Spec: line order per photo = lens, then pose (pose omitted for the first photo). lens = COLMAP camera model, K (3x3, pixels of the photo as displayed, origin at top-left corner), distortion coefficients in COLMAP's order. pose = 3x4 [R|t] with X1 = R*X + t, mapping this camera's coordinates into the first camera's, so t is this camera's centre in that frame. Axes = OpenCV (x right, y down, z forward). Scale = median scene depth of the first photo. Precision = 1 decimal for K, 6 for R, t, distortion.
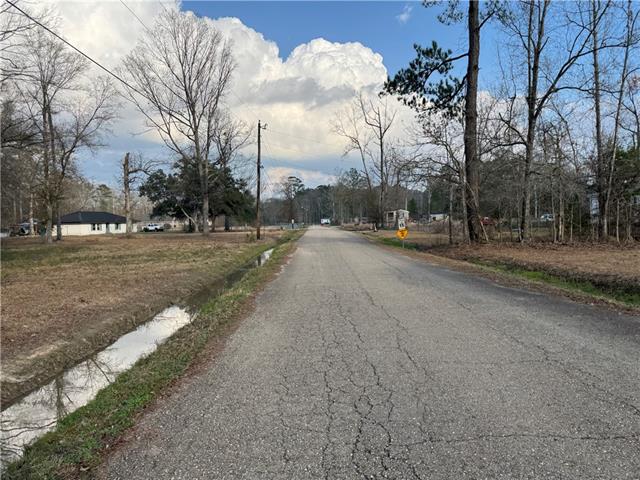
lens RADIAL K [[447.2, 0, 326.9], [0, 447.2, 242.0], [0, 0, 1]] dist [0.120104, -0.179625]
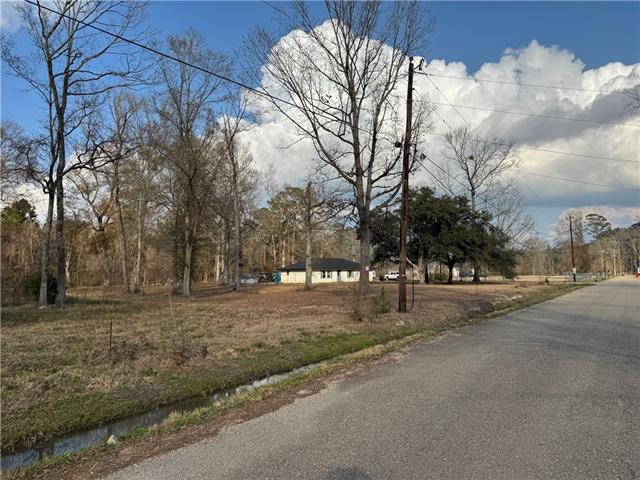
lens RADIAL K [[450.3, 0, 321.5], [0, 450.3, 243.7], [0, 0, 1]] dist [0.100219, -0.115980]
pose [[0.811907, -0.024038, -0.583291, 0.021736], [-0.035271, 0.995307, -0.090113, -0.013072], [0.582720, 0.093737, 0.807249, 0.257997]]
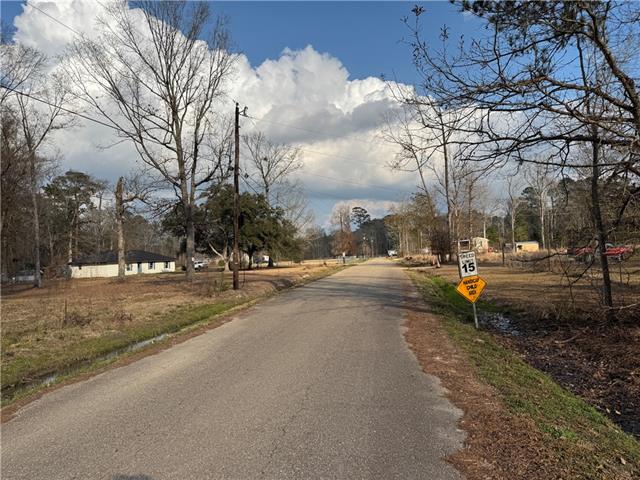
lens RADIAL K [[450.3, 0, 321.5], [0, 450.3, 243.7], [0, 0, 1]] dist [0.100219, -0.115980]
pose [[0.985145, -0.028580, -0.169329, 0.032701], [0.016999, 0.997440, -0.069453, -0.009959], [0.170880, 0.065543, 0.983109, 0.176588]]
